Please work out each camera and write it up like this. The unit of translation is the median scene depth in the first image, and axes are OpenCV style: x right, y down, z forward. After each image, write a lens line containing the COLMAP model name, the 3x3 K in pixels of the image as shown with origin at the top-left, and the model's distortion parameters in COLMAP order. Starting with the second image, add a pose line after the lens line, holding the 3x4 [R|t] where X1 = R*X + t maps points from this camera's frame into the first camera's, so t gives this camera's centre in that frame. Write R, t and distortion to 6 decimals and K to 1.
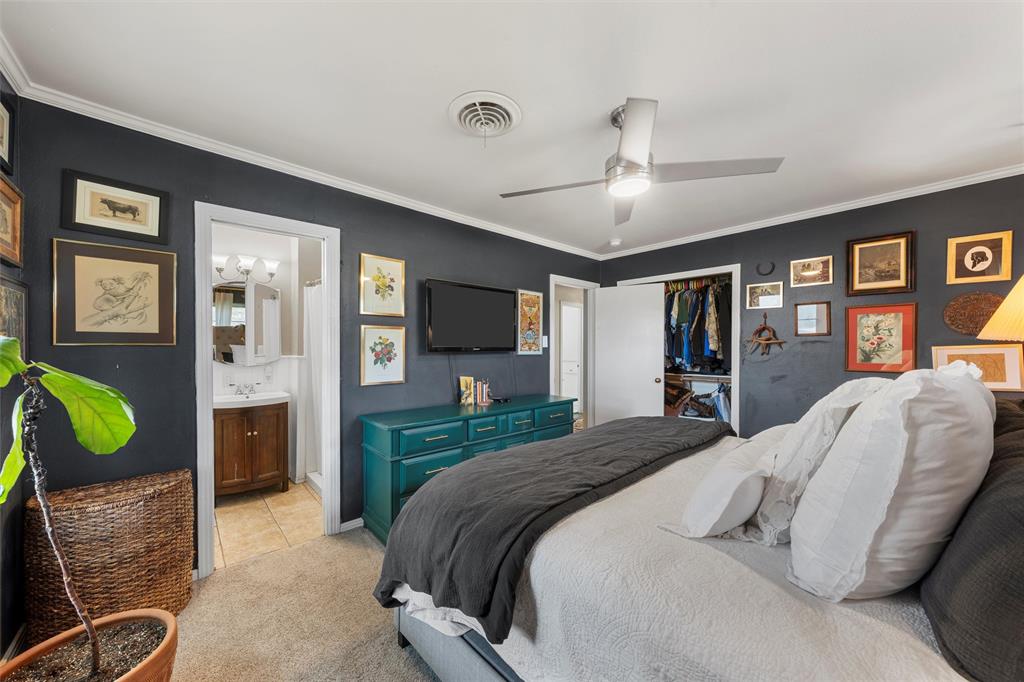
lens RADIAL K [[371.1, 0, 519.2], [0, 371.1, 346.8], [0, 0, 1]] dist [0.000382, 0.000002]
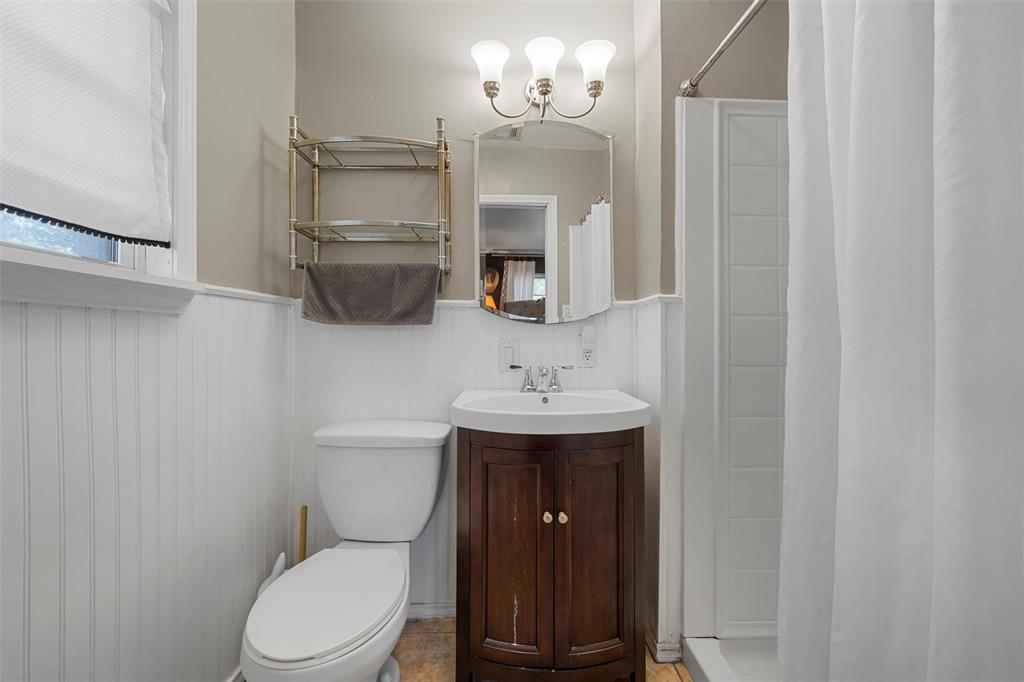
lens RADIAL K [[371.1, 0, 515.9], [0, 371.1, 342.6], [0, 0, 1]] dist [0.000382, 0.000002]
pose [[0.748405, -0.000254, -0.663242, -0.477592], [-0.000170, 1.000000, -0.000575, 0.071948], [0.663242, 0.000543, 0.748405, 0.662093]]
